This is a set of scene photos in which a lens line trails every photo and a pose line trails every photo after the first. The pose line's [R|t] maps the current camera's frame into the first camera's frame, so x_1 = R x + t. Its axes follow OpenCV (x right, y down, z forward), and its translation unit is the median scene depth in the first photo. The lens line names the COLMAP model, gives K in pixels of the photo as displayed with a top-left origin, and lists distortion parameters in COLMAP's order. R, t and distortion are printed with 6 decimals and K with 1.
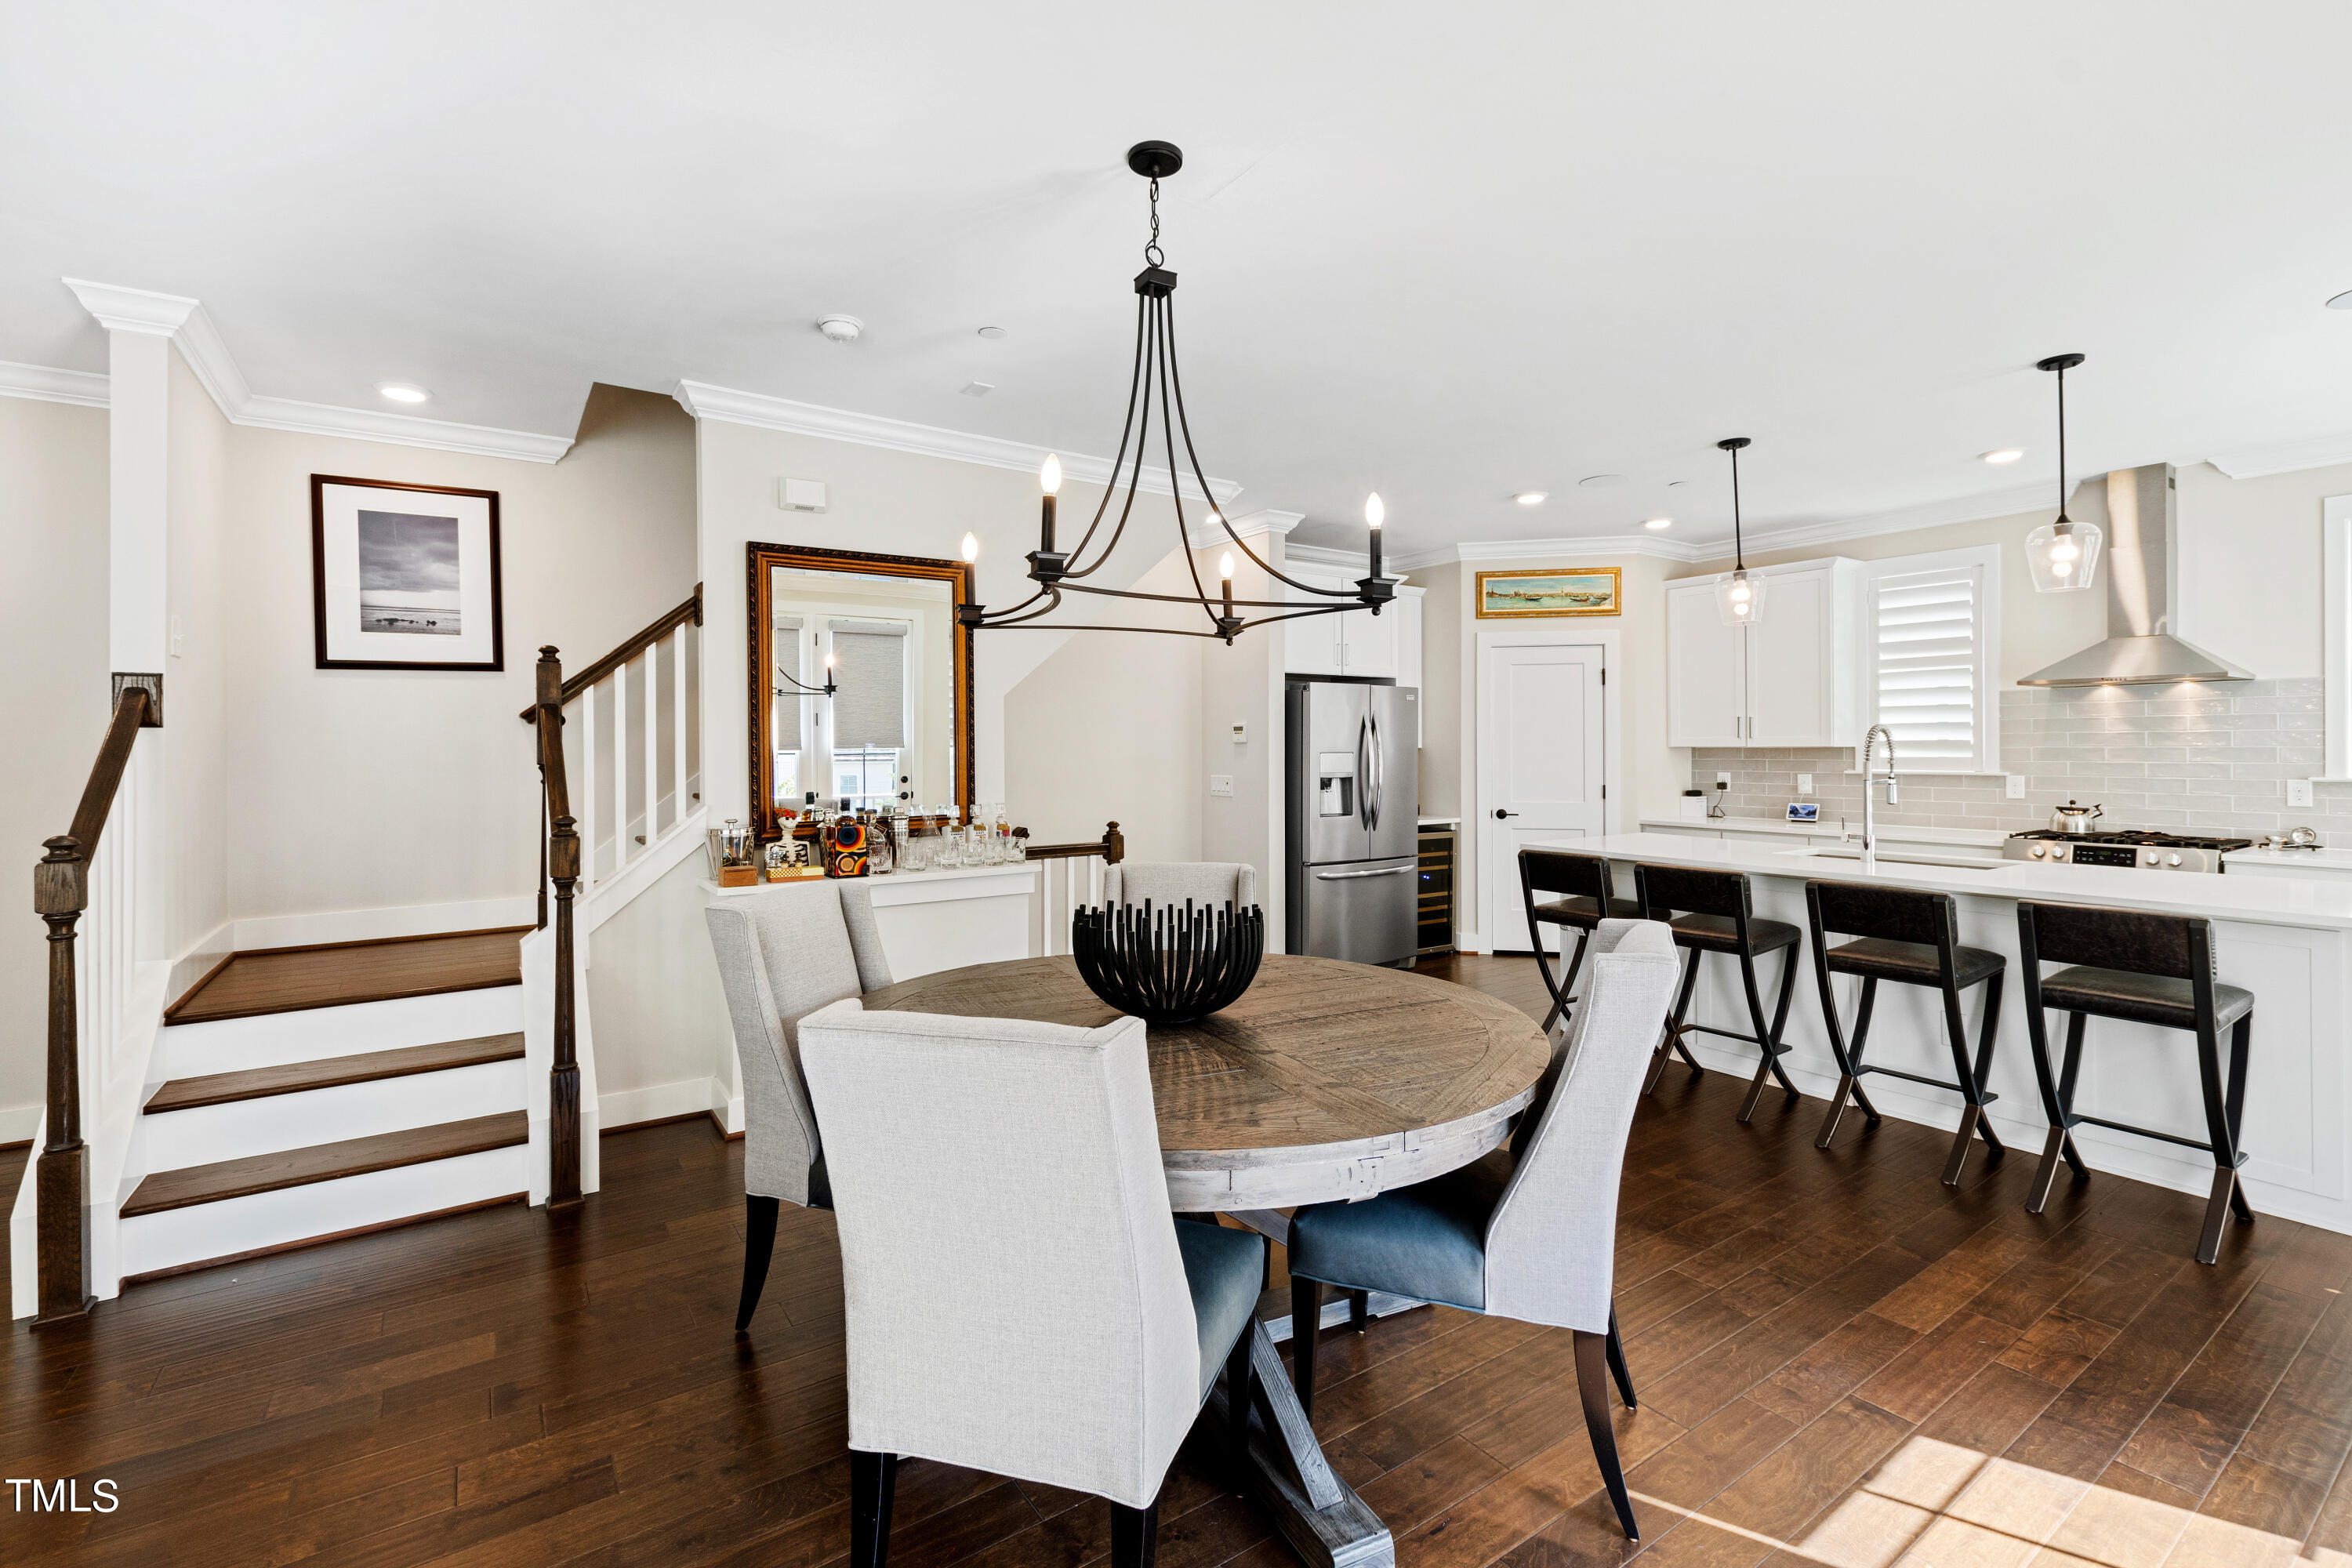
lens RADIAL K [[1027.3, 0, 1167.6], [0, 1027.3, 741.8], [0, 0, 1]] dist [0.007159, -0.002802]
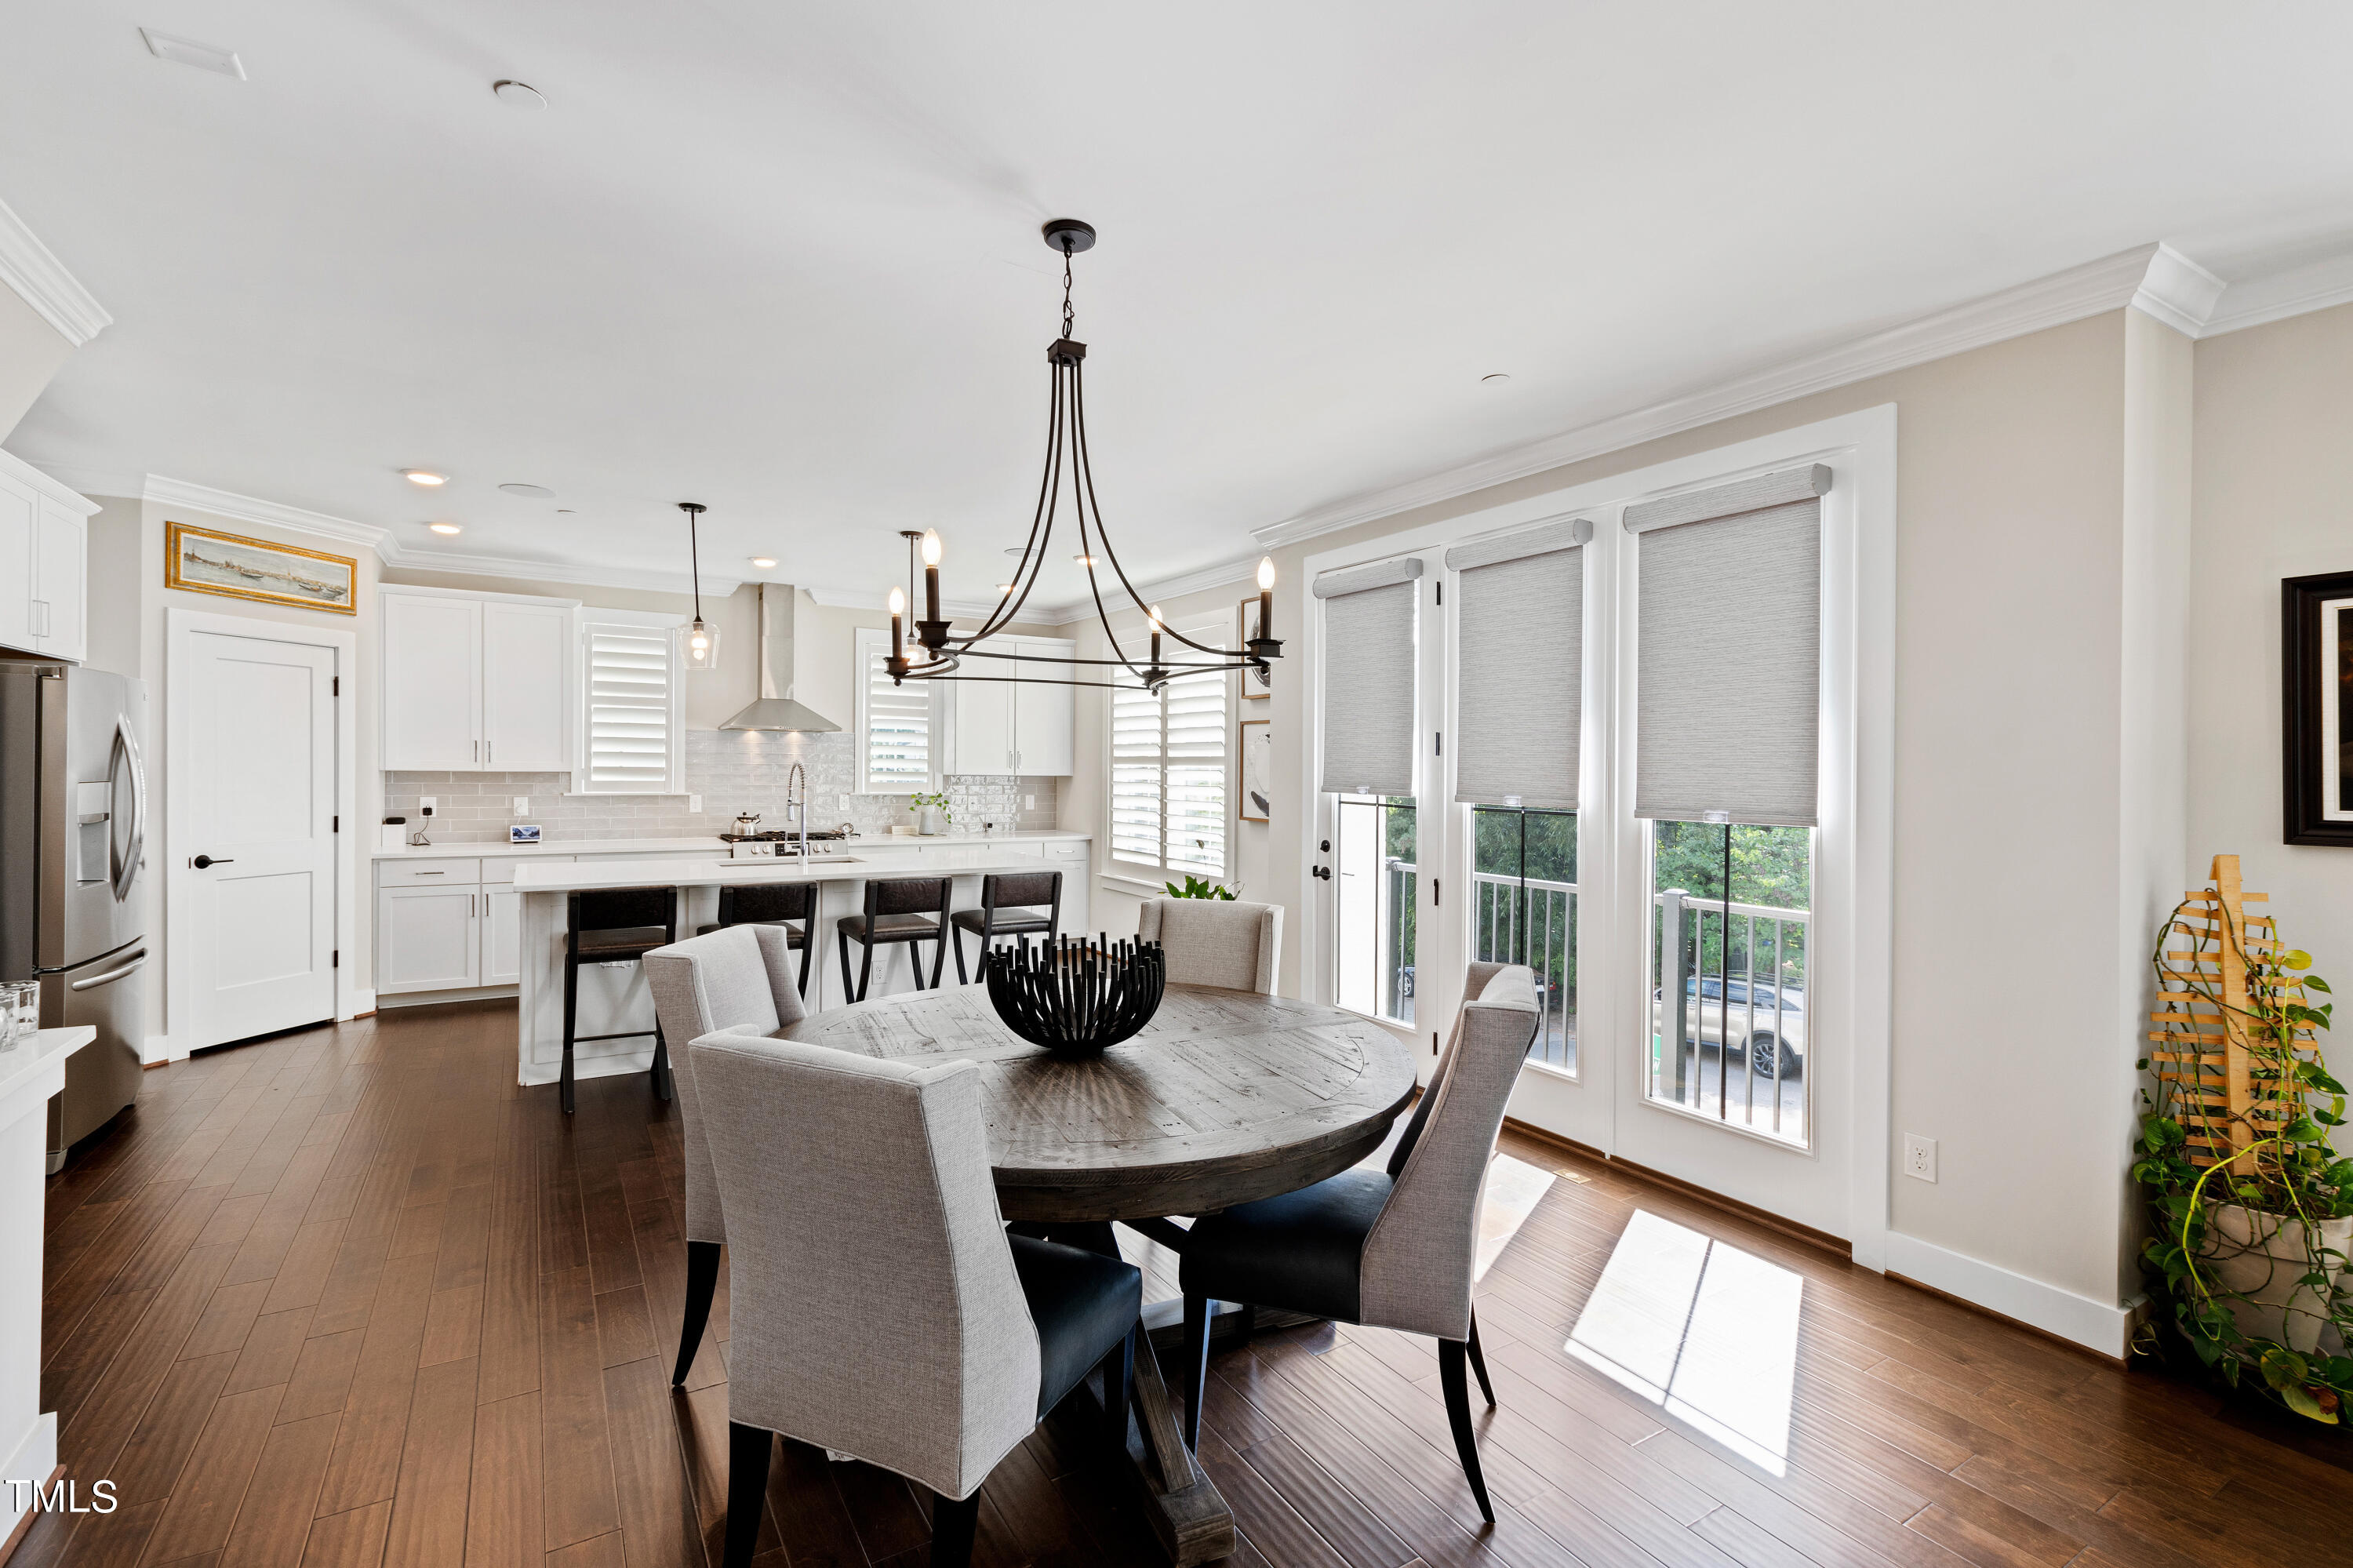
lens RADIAL K [[1027.8, 0, 1130.4], [0, 1027.8, 778.7], [0, 0, 1]] dist [0.007159, -0.002802]
pose [[0.073030, -0.008971, 0.997289, -0.427622], [-0.020863, 0.999727, 0.010520, -0.012576], [-0.997112, -0.021575, 0.072822, 0.348135]]
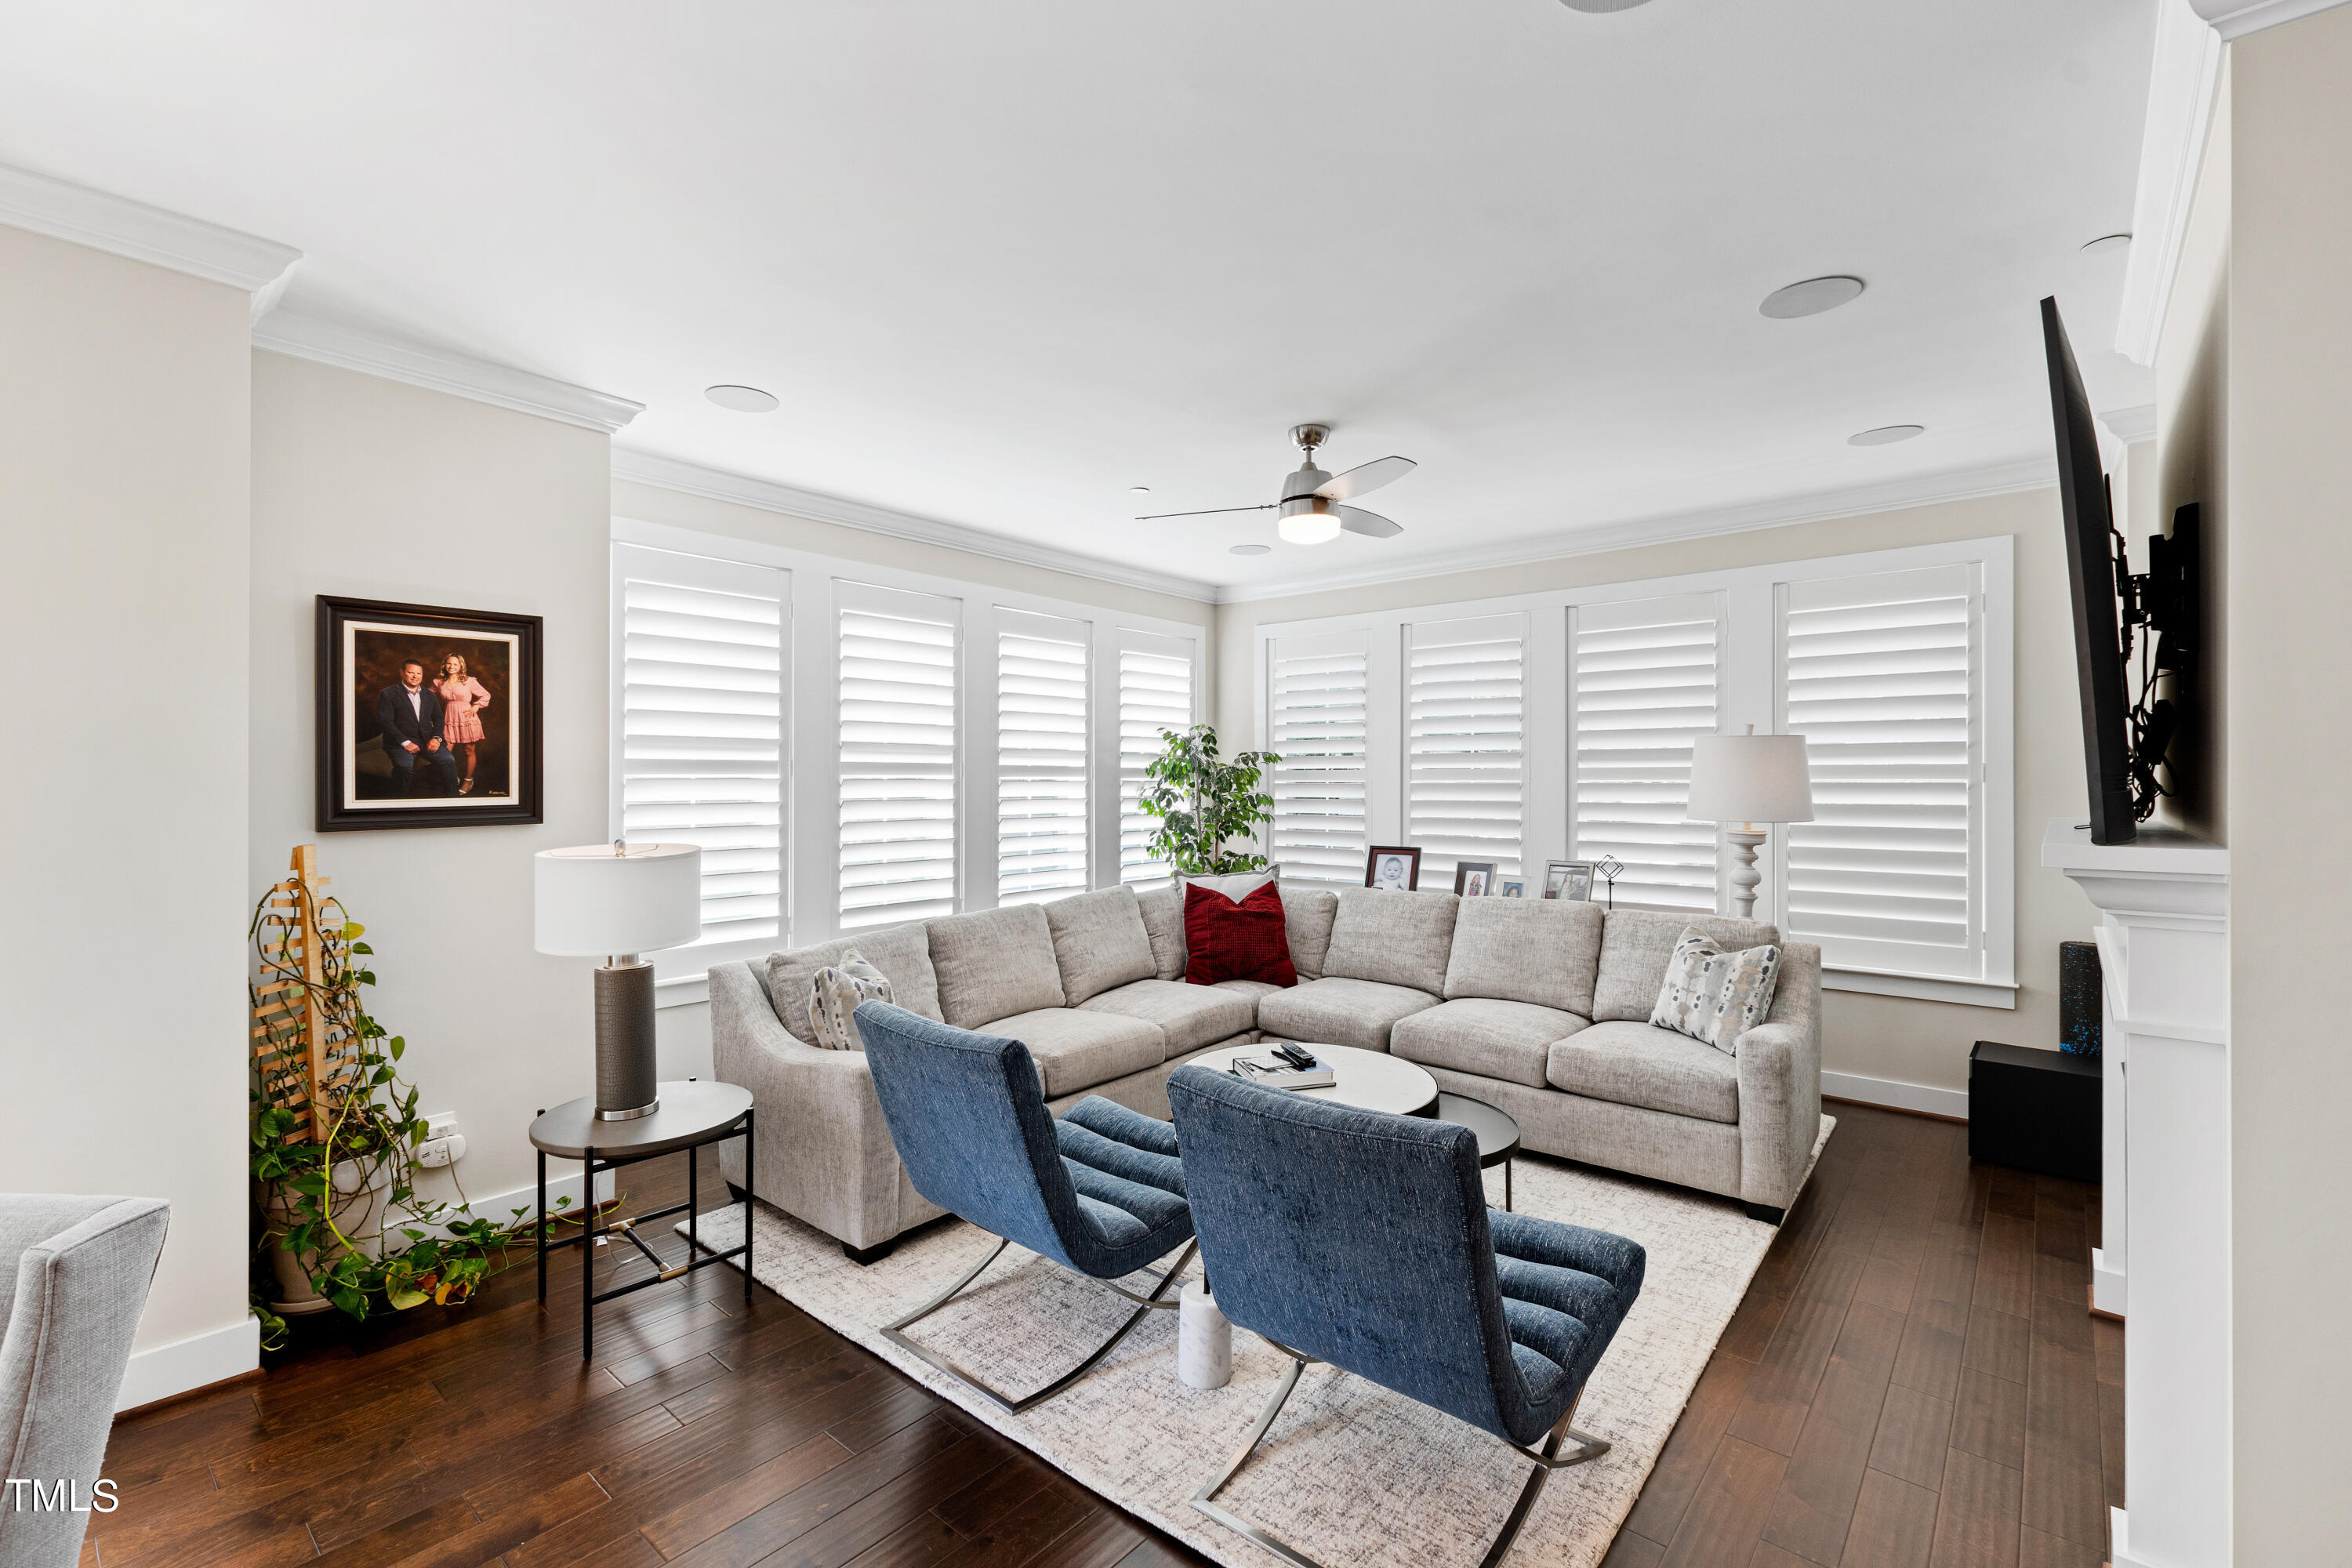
lens RADIAL K [[1027.3, 0, 1169.5], [0, 1027.3, 770.0], [0, 0, 1]] dist [0.007159, -0.002802]
pose [[-0.967397, 0.000099, -0.253266, -0.202910], [0.003692, 0.999899, -0.013711, -0.011537], [0.253239, -0.014199, -0.967300, 0.479464]]
